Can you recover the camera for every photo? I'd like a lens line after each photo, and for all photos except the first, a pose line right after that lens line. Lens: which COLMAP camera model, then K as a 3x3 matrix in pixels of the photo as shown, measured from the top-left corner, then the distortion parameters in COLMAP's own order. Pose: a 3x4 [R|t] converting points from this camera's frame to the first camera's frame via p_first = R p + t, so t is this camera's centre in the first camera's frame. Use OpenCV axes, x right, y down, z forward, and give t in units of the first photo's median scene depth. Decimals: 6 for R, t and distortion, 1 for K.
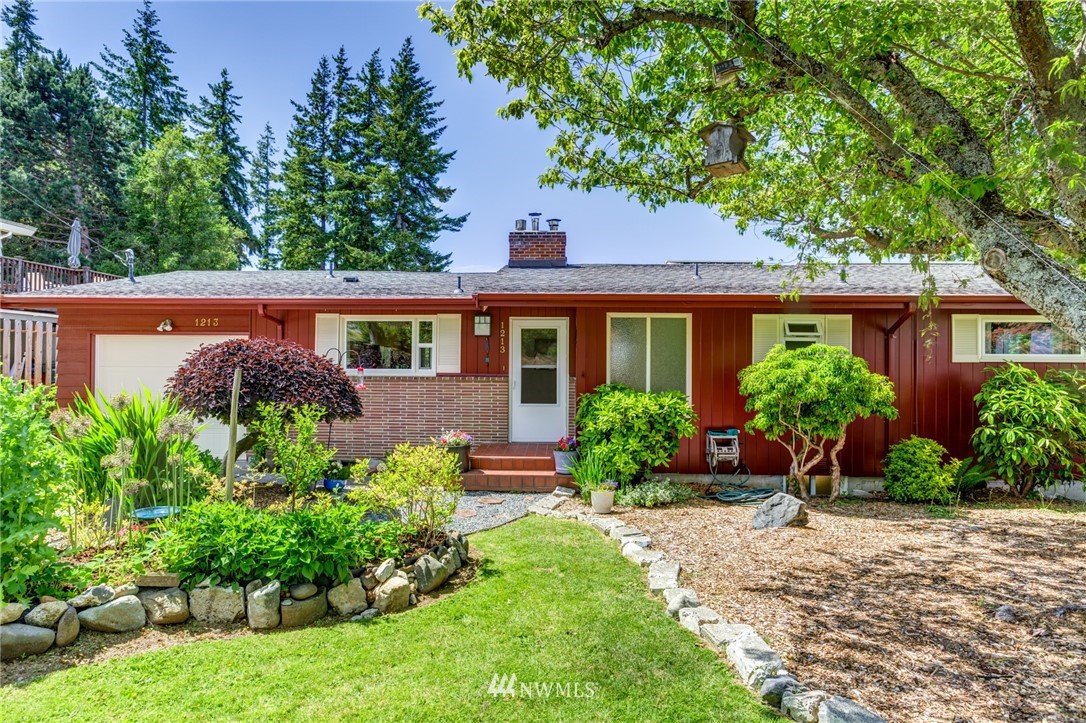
lens RADIAL K [[603.7, 0, 523.3], [0, 603.7, 360.4], [0, 0, 1]] dist [-0.000078, 0.000038]
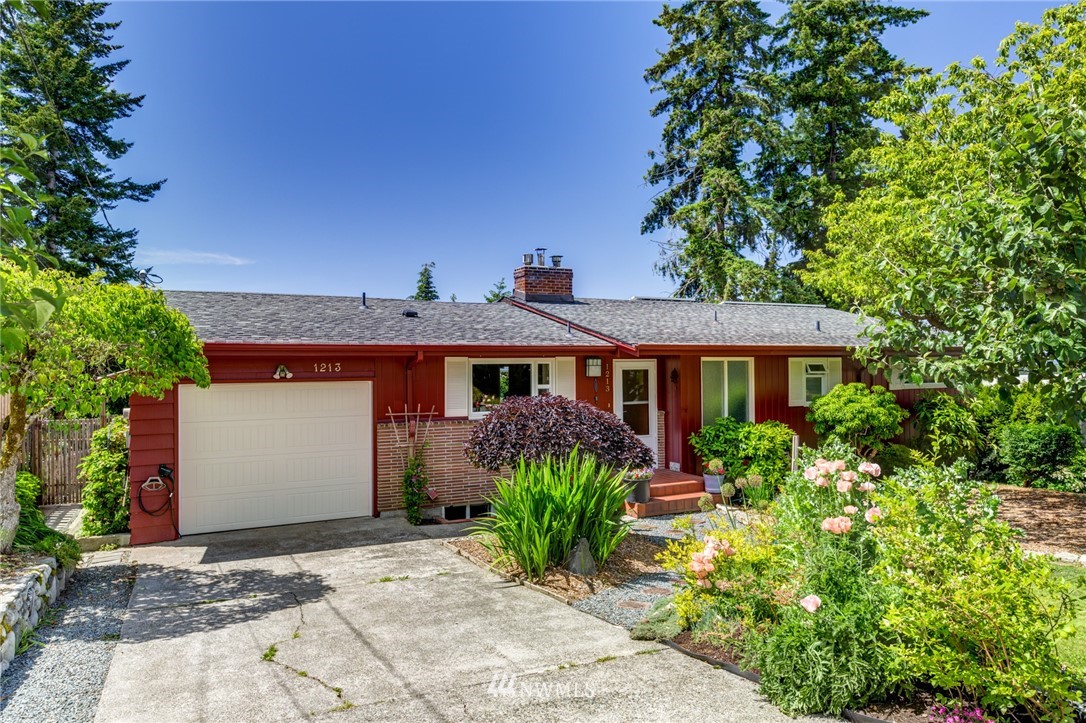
lens RADIAL K [[695.0, 0, 543.0], [0, 695.0, 361.5], [0, 0, 1]] dist [0.007156, 0.000457]
pose [[0.876604, -0.011409, 0.481078, -0.754836], [0.011691, 0.999929, 0.002412, -0.072430], [-0.481071, 0.003510, 0.876675, -0.064505]]
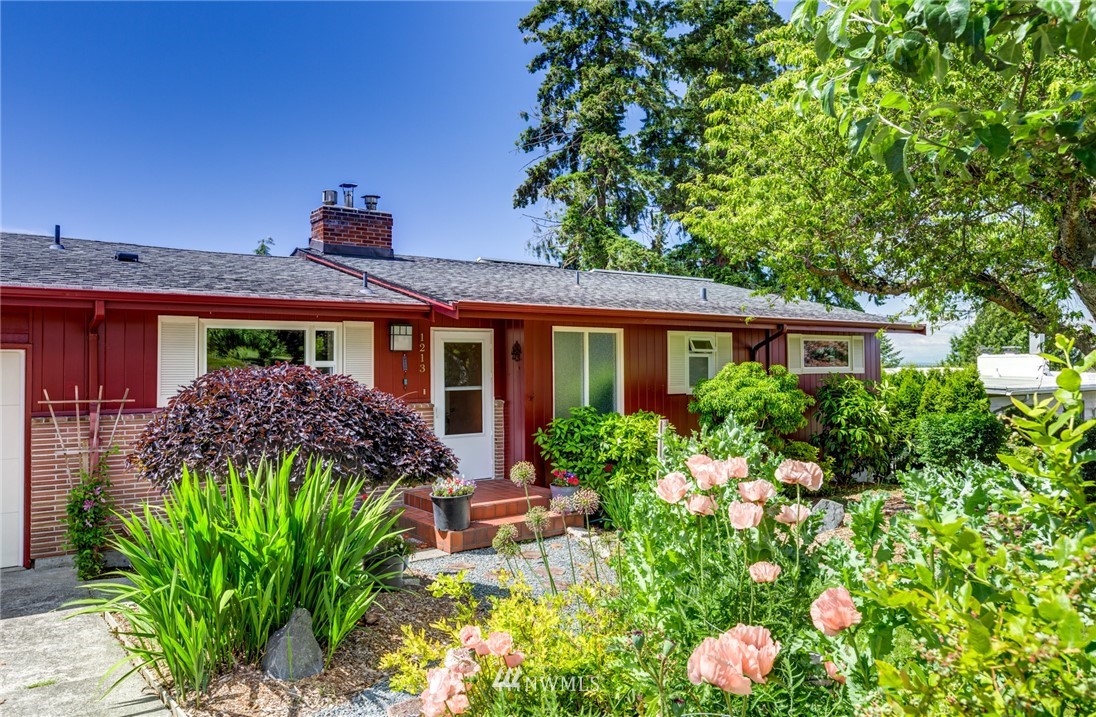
lens RADIAL K [[766.5, 0, 548.0], [0, 766.5, 358.5], [0, 0, 1]] dist [0.006247, -0.000762]
pose [[0.781181, -0.006388, 0.624272, -0.532980], [0.007380, 0.999972, 0.000997, -0.030713], [-0.624261, 0.003828, 0.781207, 0.114376]]
